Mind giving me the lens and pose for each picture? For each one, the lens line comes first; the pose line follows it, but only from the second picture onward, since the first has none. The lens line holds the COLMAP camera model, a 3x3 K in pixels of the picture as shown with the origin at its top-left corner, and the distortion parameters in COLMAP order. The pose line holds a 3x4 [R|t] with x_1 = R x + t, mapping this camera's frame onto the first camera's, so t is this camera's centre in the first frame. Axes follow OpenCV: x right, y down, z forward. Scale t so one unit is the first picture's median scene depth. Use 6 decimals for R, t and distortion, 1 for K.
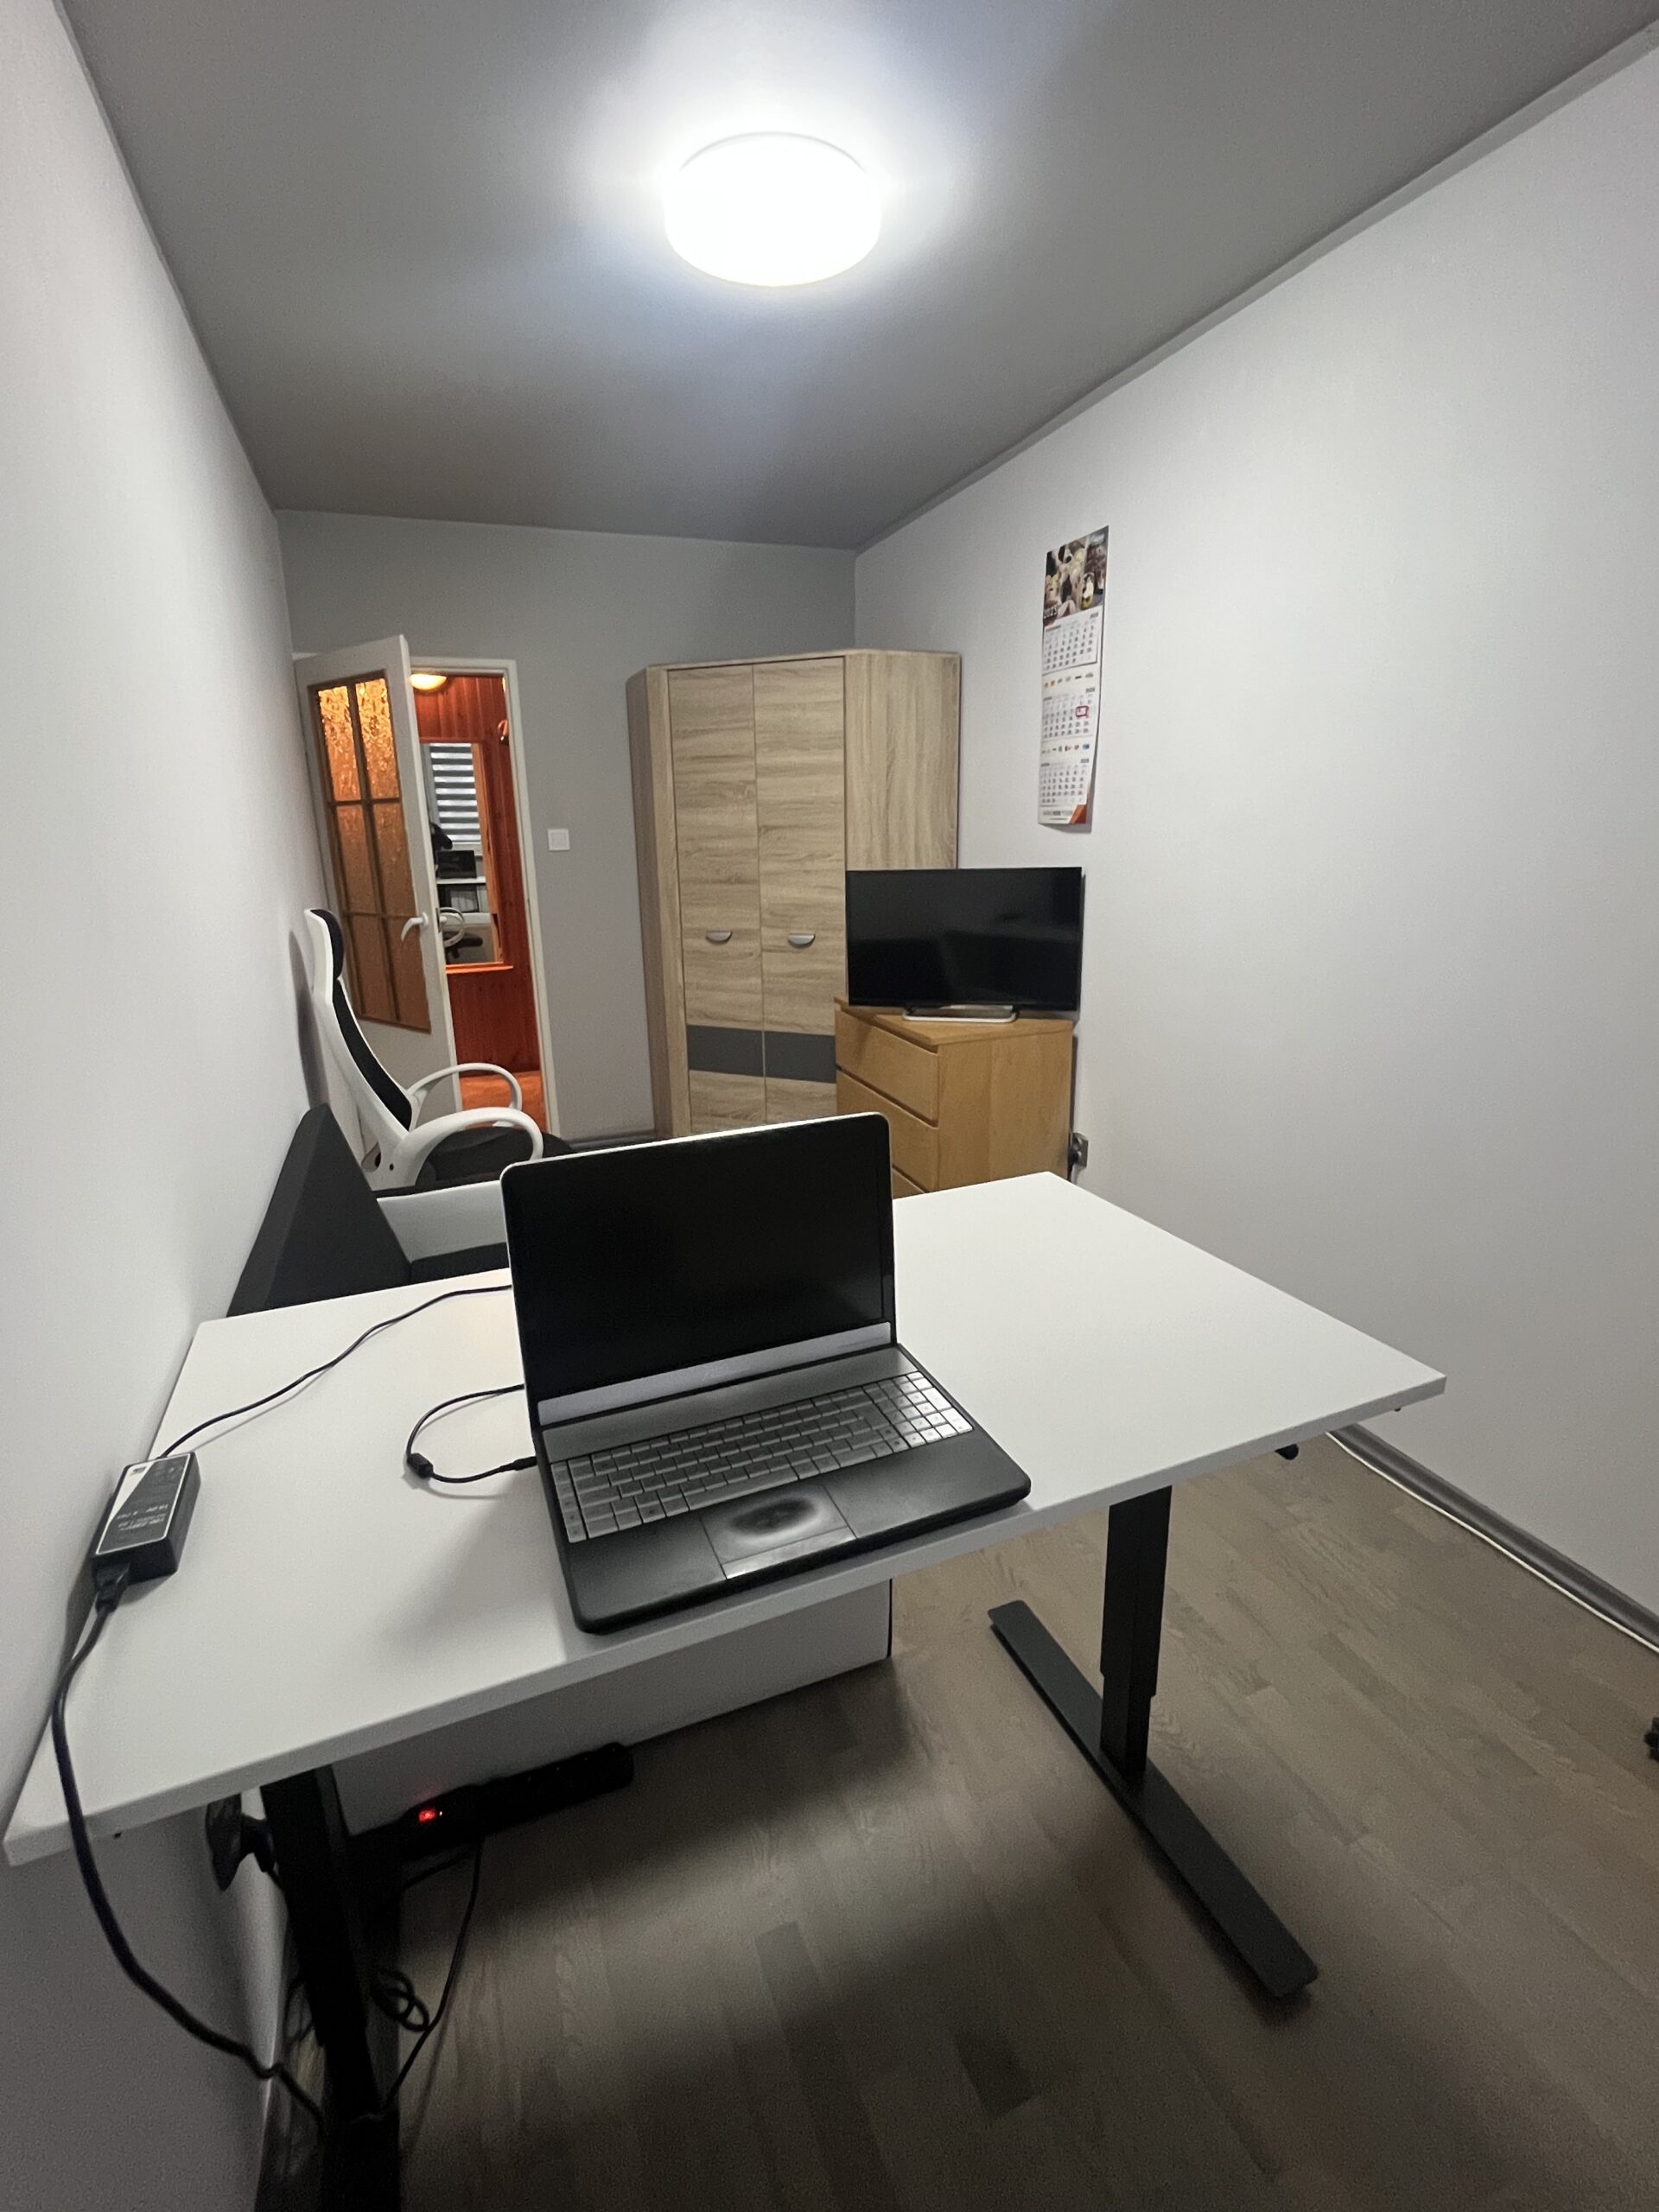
lens RADIAL K [[995.6, 0, 828.7], [0, 995.6, 1097.0], [0, 0, 1]] dist [0.001628, 0.000284]
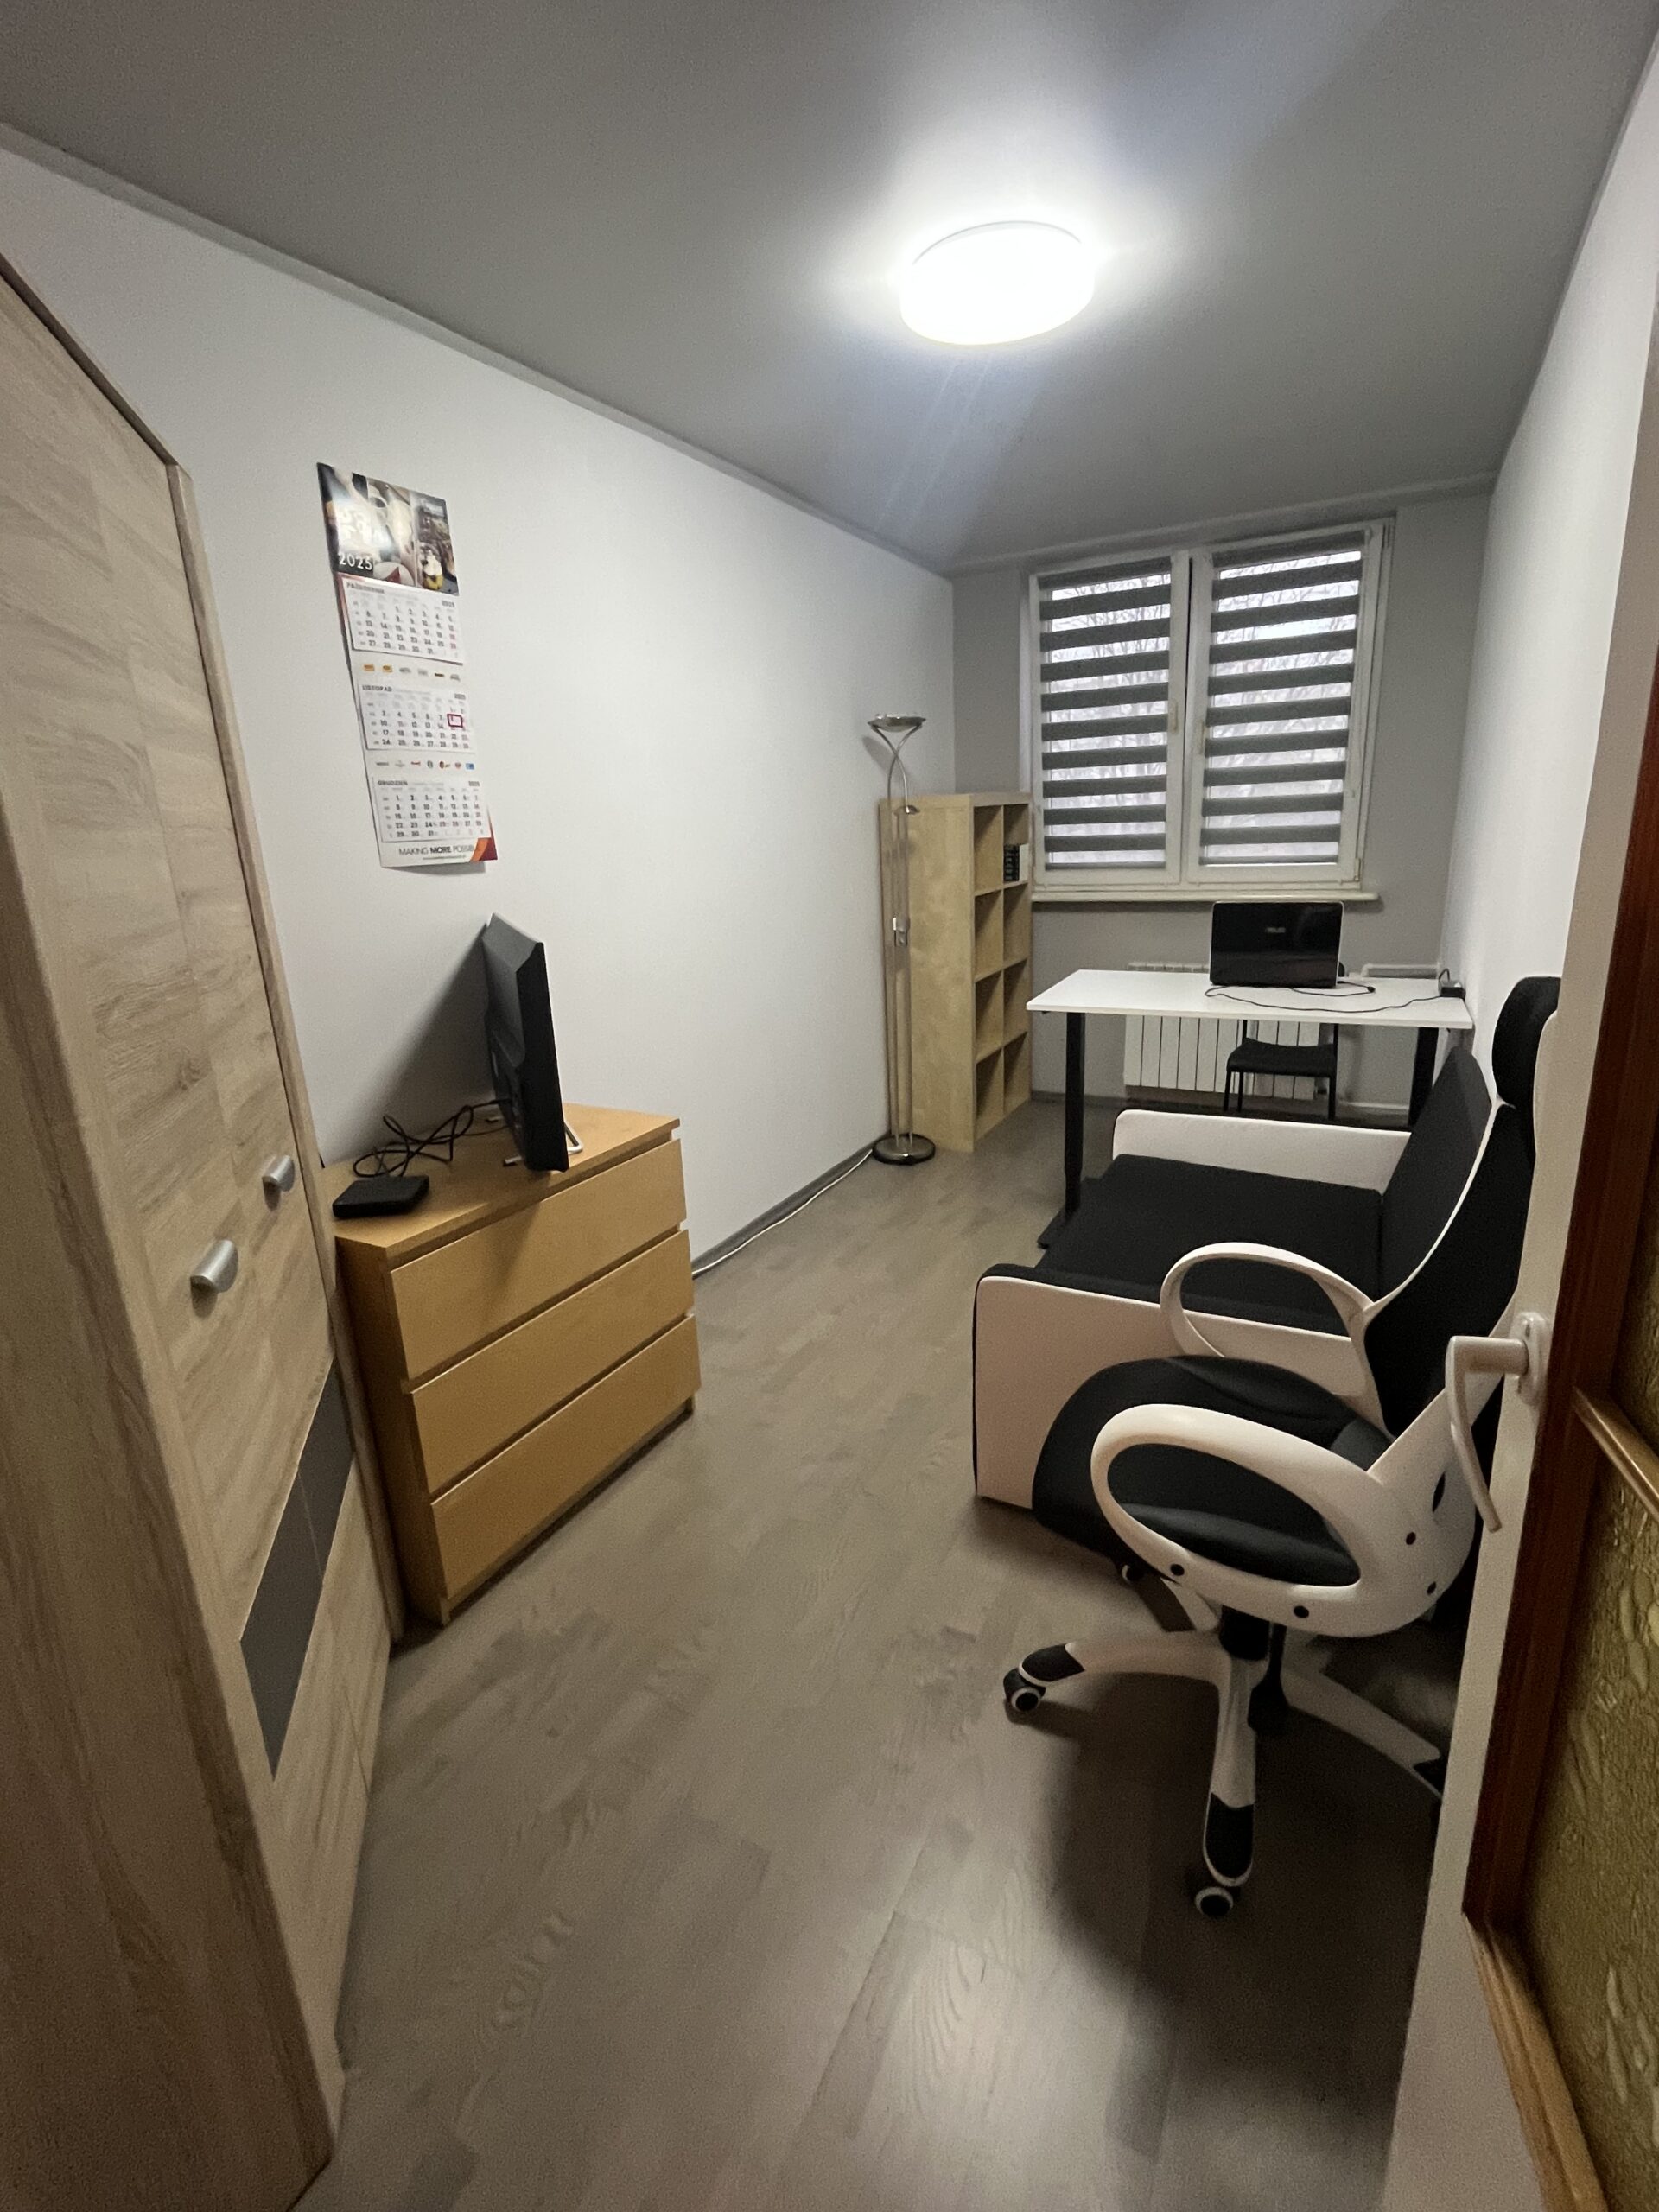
lens RADIAL K [[995.6, 0, 824.7], [0, 995.6, 1105.0], [0, 0, 1]] dist [0.001628, 0.000284]
pose [[-0.633341, -0.162054, 0.756715, -0.574162], [0.268177, 0.871278, 0.411042, -0.364350], [-0.725920, 0.463264, -0.508356, 1.317493]]
